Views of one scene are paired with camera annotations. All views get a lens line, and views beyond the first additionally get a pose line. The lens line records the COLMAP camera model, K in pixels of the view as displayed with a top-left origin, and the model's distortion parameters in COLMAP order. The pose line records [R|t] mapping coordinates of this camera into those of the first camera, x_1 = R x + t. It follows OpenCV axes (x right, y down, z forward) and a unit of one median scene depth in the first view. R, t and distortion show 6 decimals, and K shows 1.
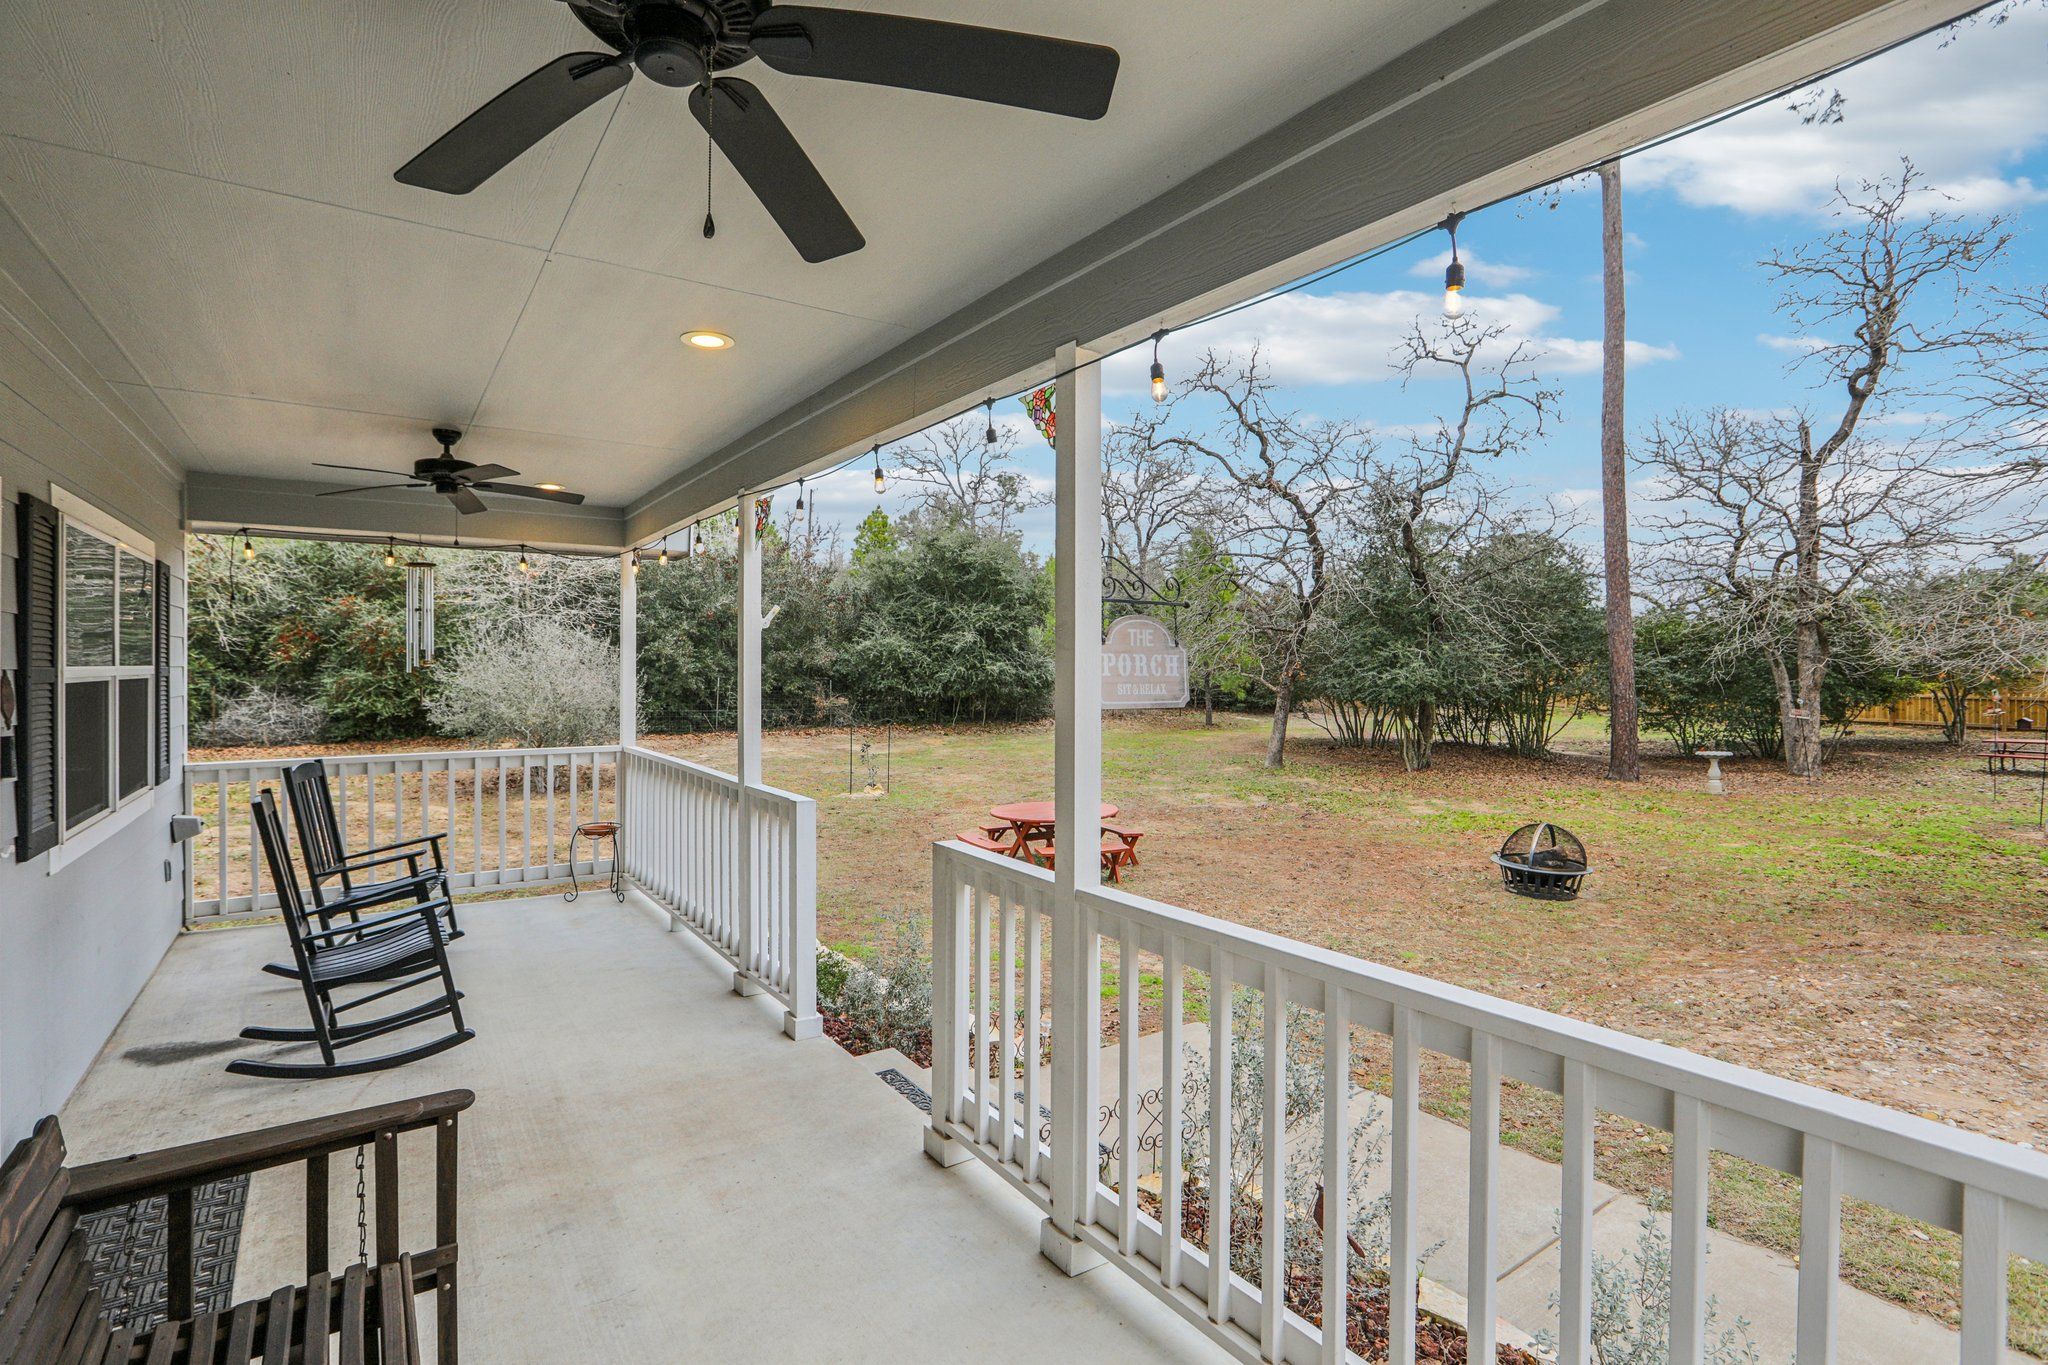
lens RADIAL K [[975.8, 0, 1017.1], [0, 975.8, 668.3], [0, 0, 1]] dist [-0.056412, 0.023979]
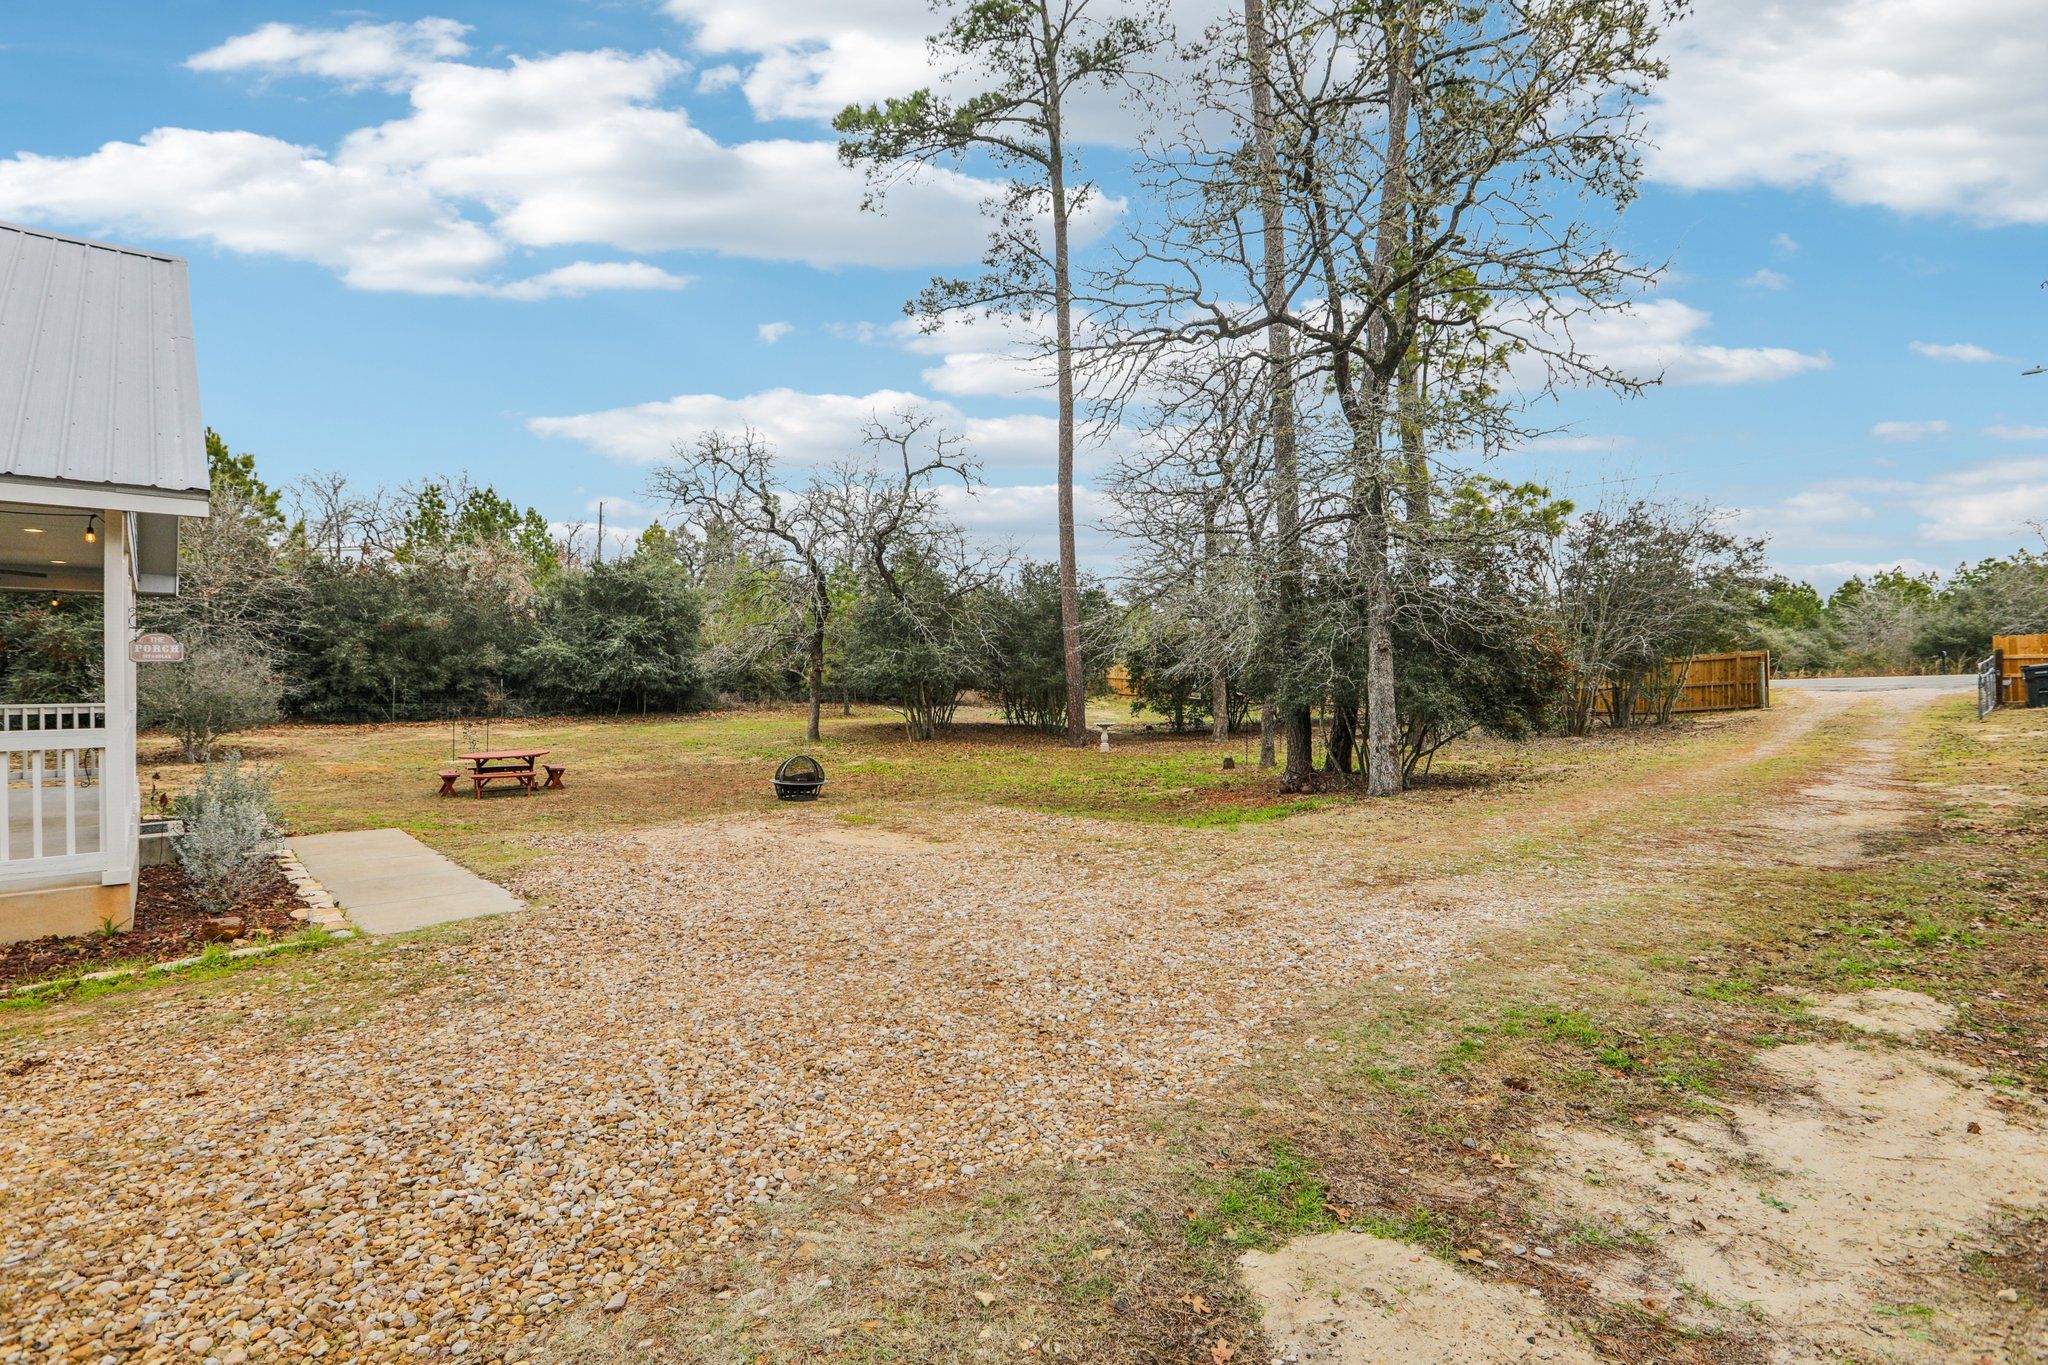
lens RADIAL K [[975.8, 0, 1017.1], [0, 975.8, 668.3], [0, 0, 1]] dist [-0.056412, 0.023979]
pose [[0.992835, -0.004715, 0.119401, 0.307529], [0.005292, 0.999976, -0.004519, 0.007743], [-0.119376, 0.005118, 0.992836, -0.265570]]
